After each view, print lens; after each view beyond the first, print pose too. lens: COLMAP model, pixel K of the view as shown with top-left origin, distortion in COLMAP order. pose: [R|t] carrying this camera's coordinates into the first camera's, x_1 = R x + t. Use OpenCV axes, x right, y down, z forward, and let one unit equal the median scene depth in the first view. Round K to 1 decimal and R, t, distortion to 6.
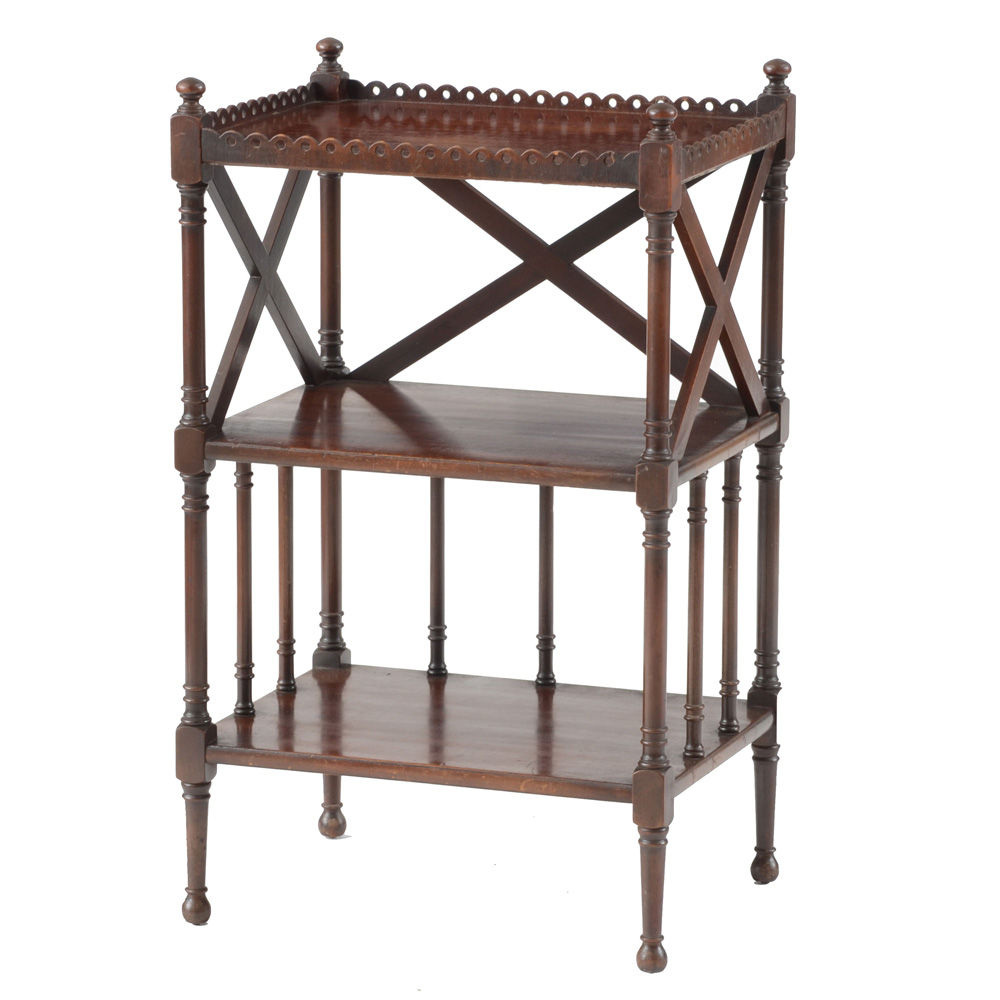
lens RADIAL K [[5963.2, 0, 500.0], [0, 5963.2, 500.0], [0, 0, 1]] dist [0.746059, 19.450159]
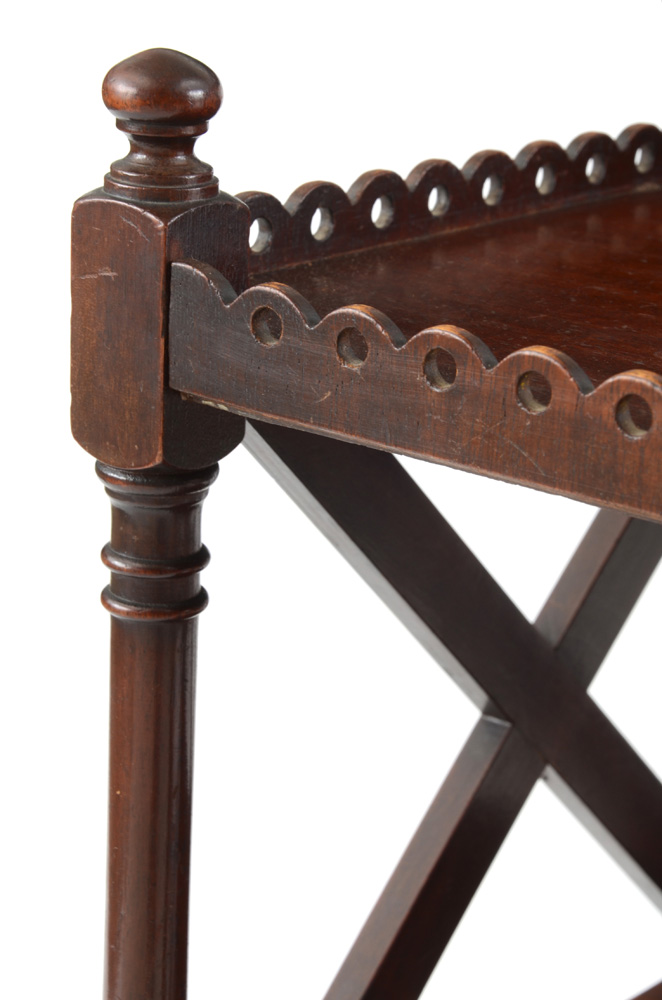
lens RADIAL K [[2890.0, 0, 331.0], [0, 2890.0, 500.0], [0, 0, 1]] dist [0.503006, -0.058966]
pose [[0.946727, 0.125827, -0.296439, -0.006386], [-0.098499, 0.989535, 0.105447, -0.064007], [0.306604, -0.070630, 0.949213, 0.865990]]
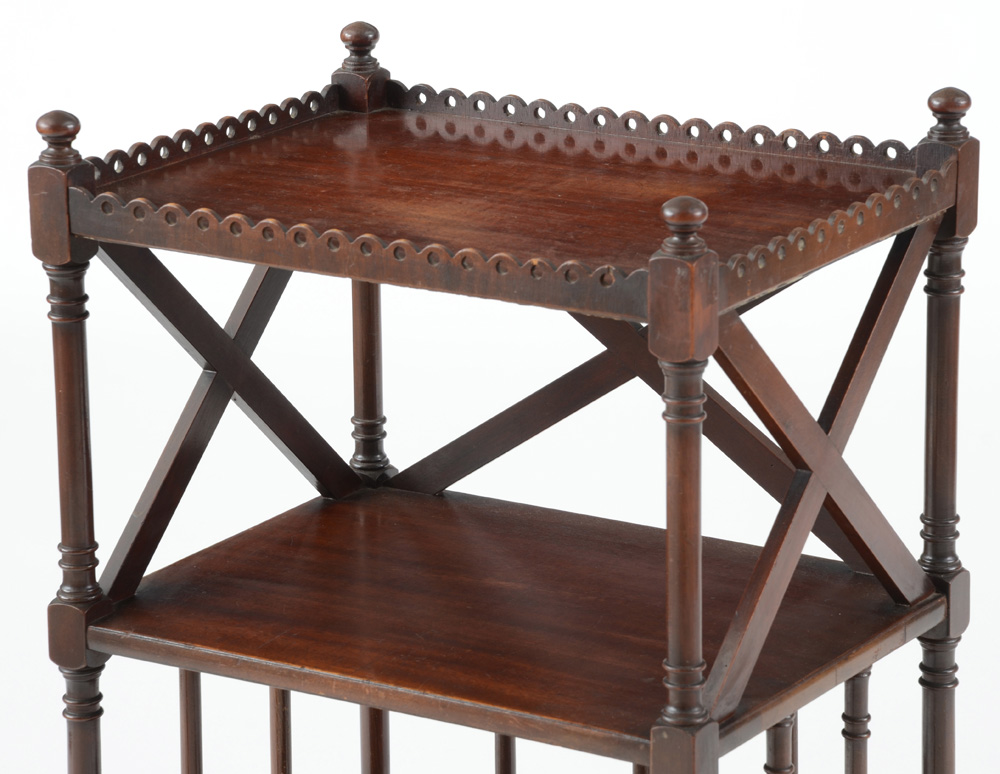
lens RADIAL K [[4582.1, 0, 523.2], [0, 4582.1, 387.9], [0, 0, 1]] dist [1.184680, 7.992556]
pose [[0.980189, 0.040856, -0.193803, 0.102738], [-0.025251, 0.996286, 0.082315, -0.082198], [0.196447, -0.075791, 0.977581, 0.477044]]
